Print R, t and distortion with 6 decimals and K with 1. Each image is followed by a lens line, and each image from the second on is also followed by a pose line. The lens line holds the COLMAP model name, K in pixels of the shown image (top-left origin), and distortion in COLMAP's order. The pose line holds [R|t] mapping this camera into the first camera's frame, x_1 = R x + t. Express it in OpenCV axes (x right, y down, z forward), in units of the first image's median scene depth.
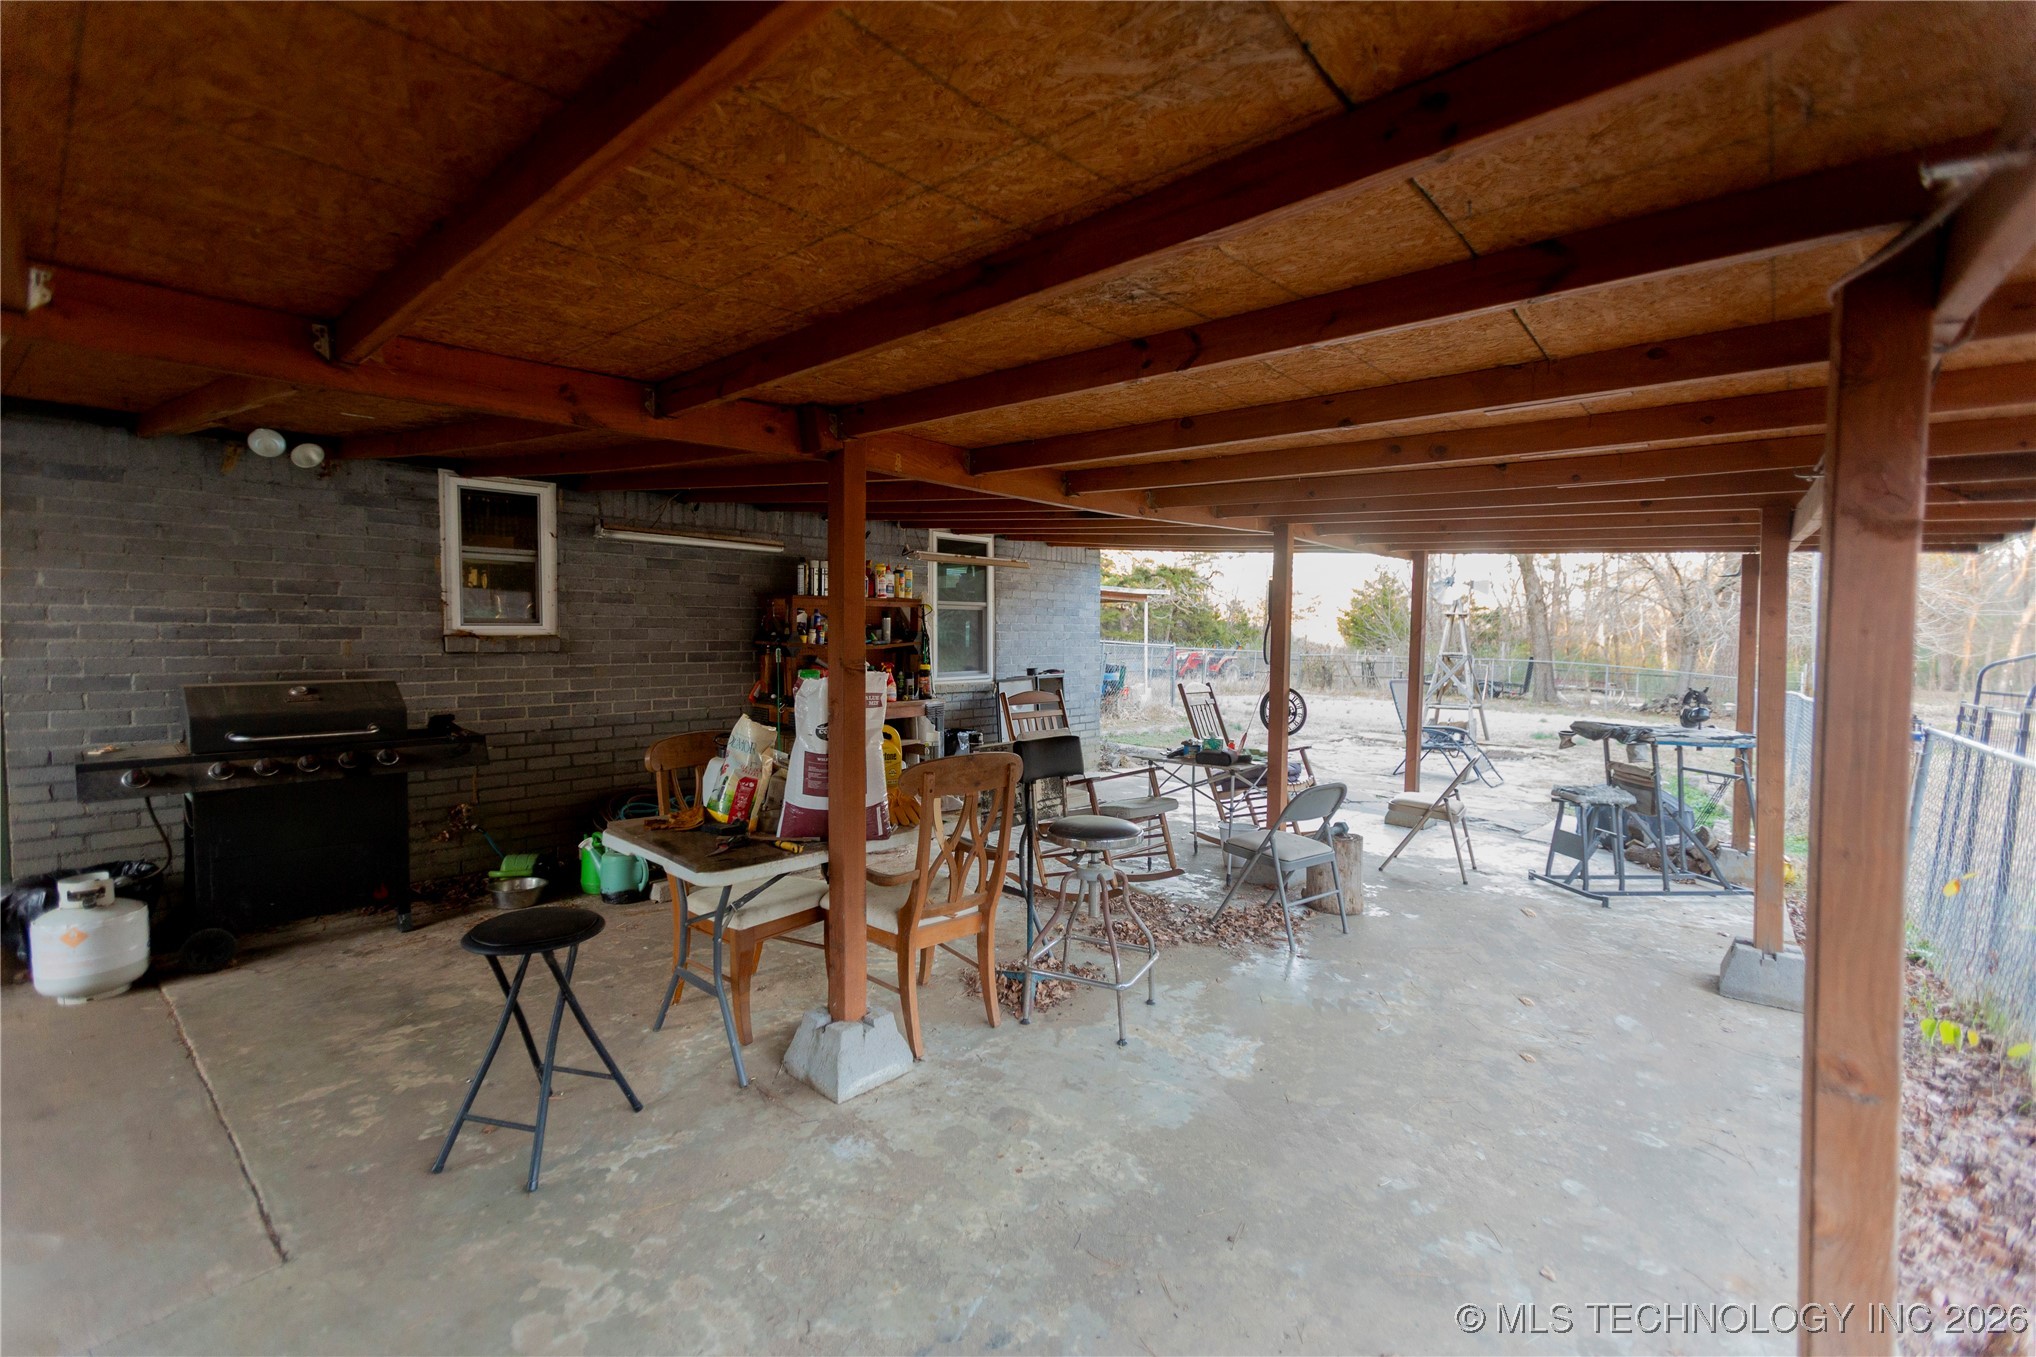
lens RADIAL K [[962.5, 0, 1018.0], [0, 962.5, 678.5], [0, 0, 1]] dist [0.002412, 0.013832]
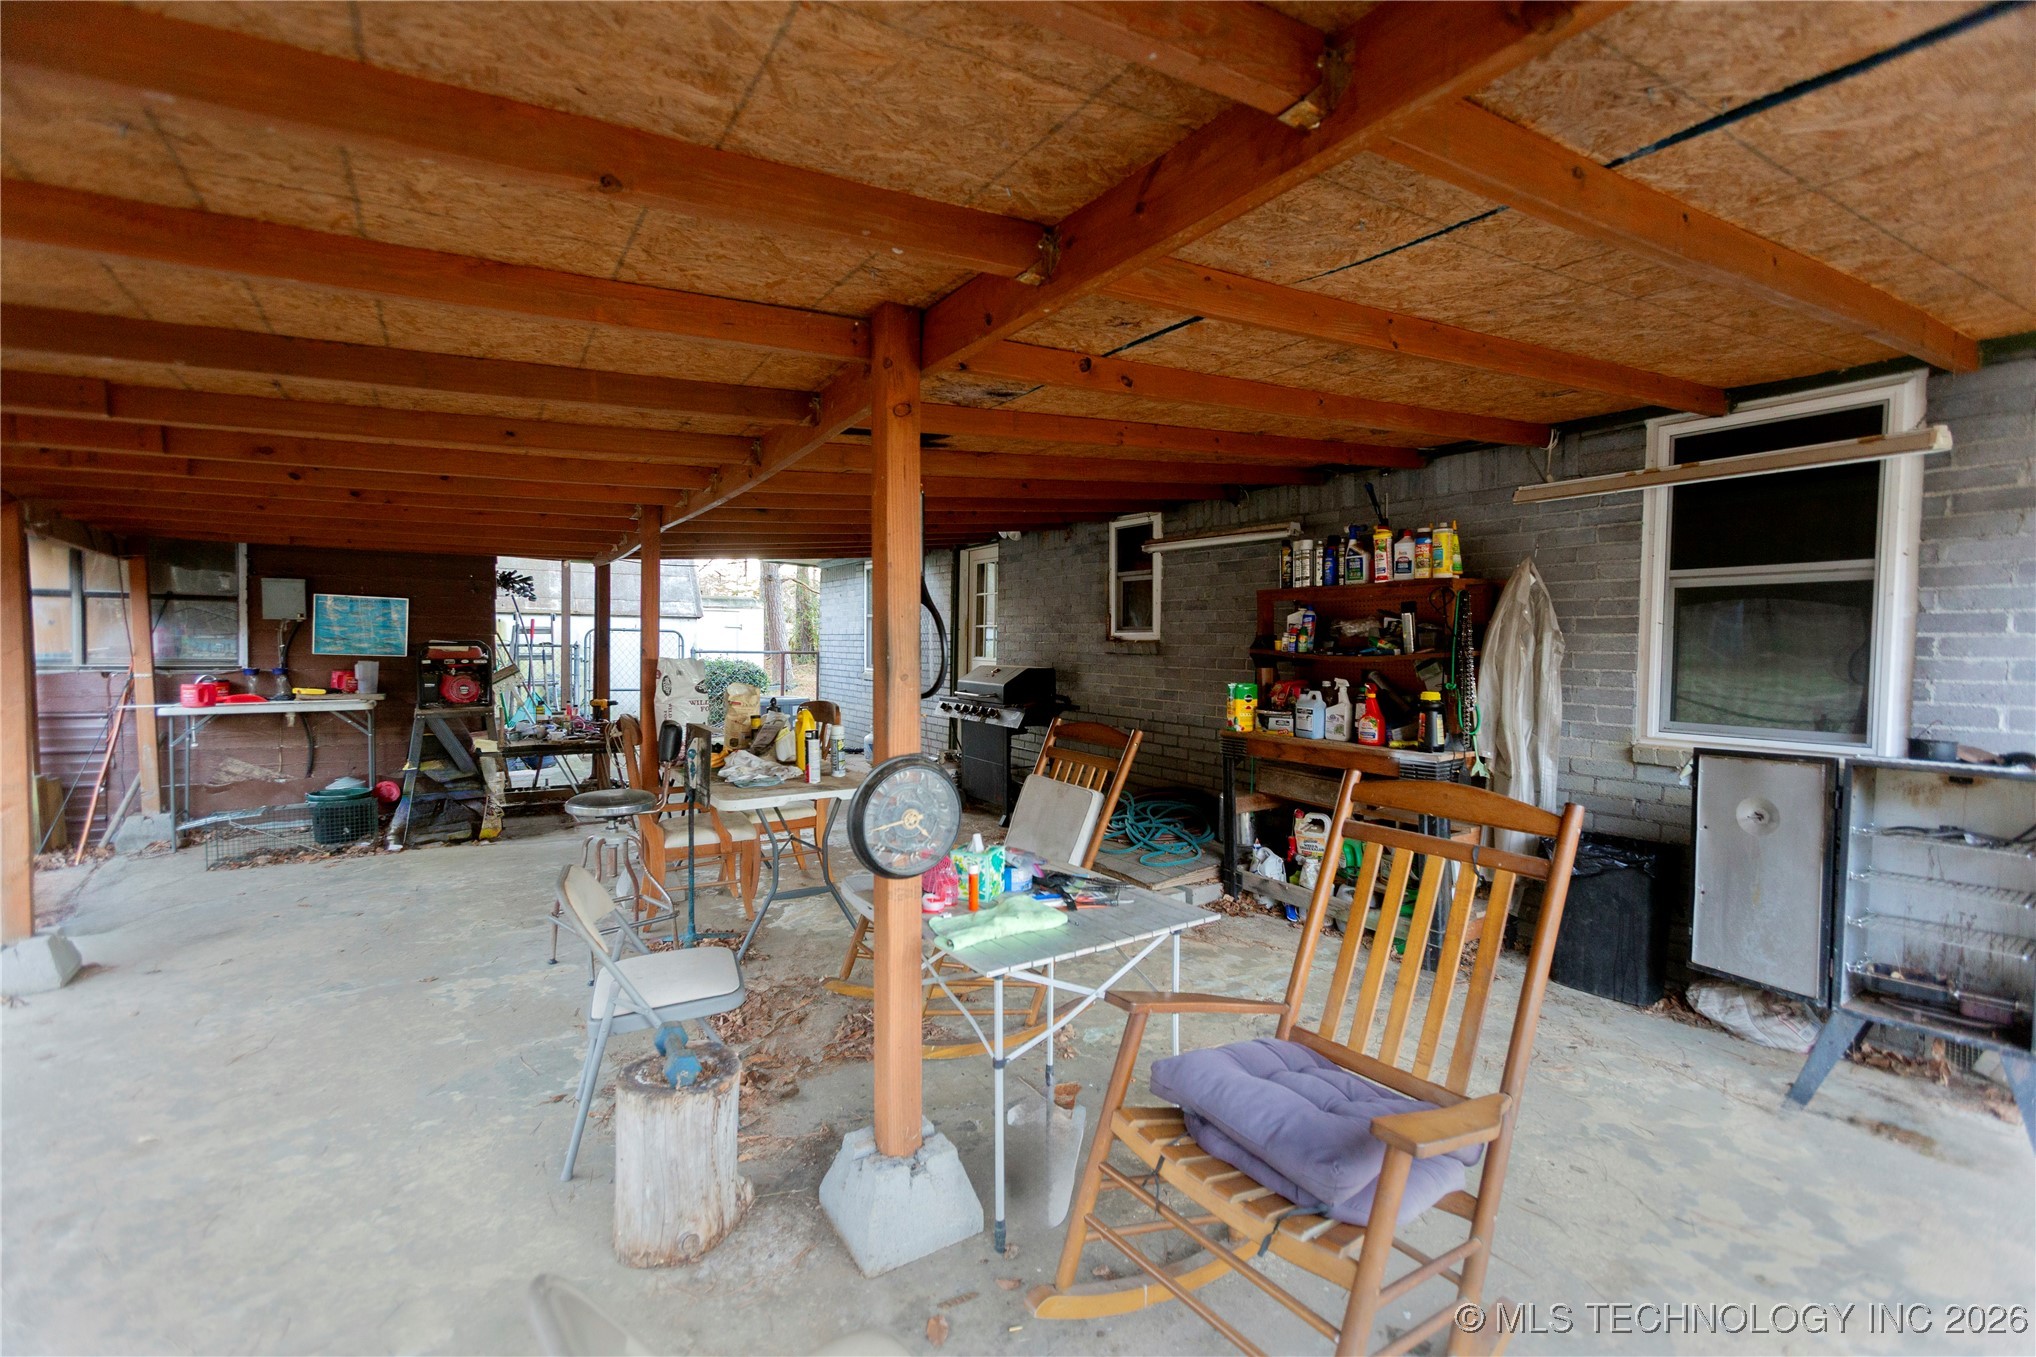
lens RADIAL K [[923.8, 0, 1001.1], [0, 923.8, 671.4], [0, 0, 1]] dist [0.000934, 0.004892]
pose [[-0.328886, 0.022597, -0.944099, 0.676922], [-0.058197, 0.997329, 0.044144, -0.048135], [0.942575, 0.069463, -0.326692, 1.260549]]
